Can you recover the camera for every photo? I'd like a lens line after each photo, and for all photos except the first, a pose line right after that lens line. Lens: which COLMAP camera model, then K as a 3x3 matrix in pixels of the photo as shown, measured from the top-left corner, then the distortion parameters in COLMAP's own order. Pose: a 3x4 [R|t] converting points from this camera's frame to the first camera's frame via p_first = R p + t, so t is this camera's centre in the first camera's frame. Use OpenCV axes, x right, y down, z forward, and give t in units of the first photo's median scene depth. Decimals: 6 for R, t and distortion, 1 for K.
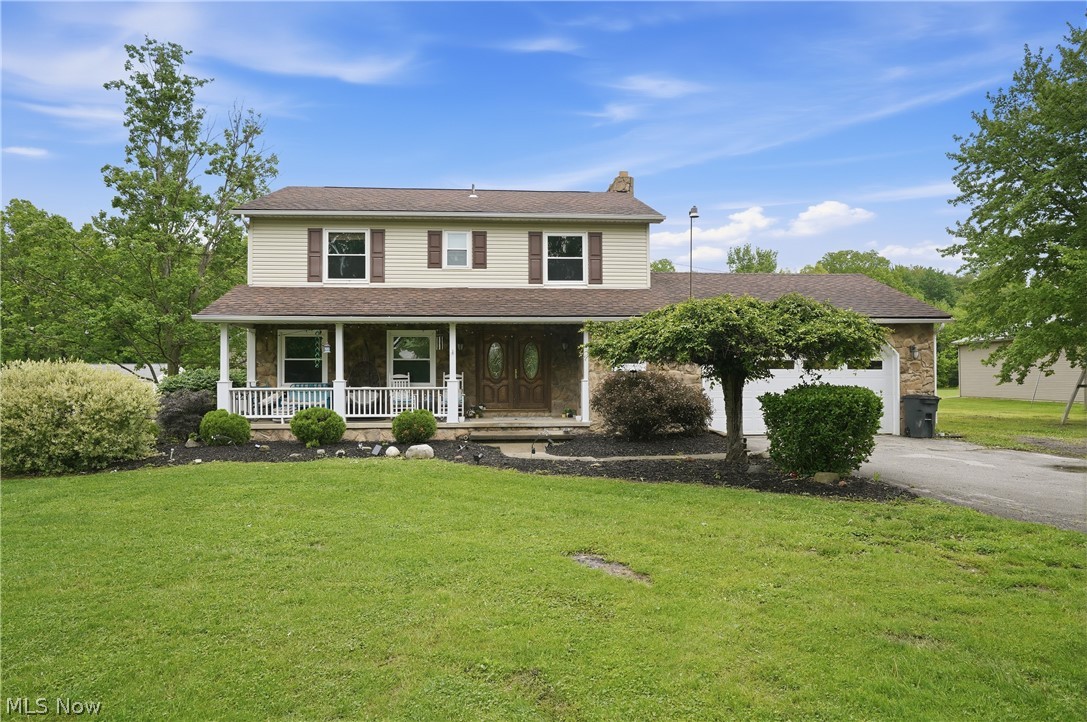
lens RADIAL K [[670.0, 0, 543.5], [0, 670.0, 361.0], [0, 0, 1]] dist [-0.017037, -0.001232]
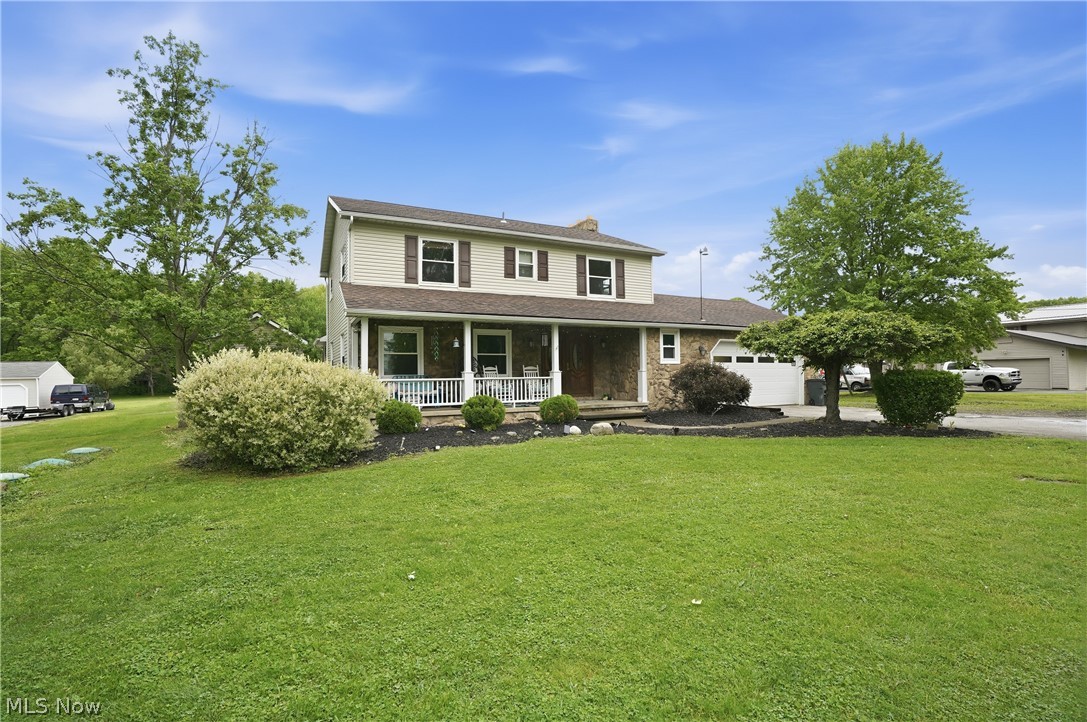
lens RADIAL K [[505.2, 0, 543.5], [0, 505.2, 361.0], [0, 0, 1]] dist [-0.046499, 0.000369]
pose [[0.920367, 0.001769, 0.391052, -0.459061], [0.000506, 0.999984, -0.005714, 0.014110], [-0.391056, 0.005457, 0.920351, 0.149201]]
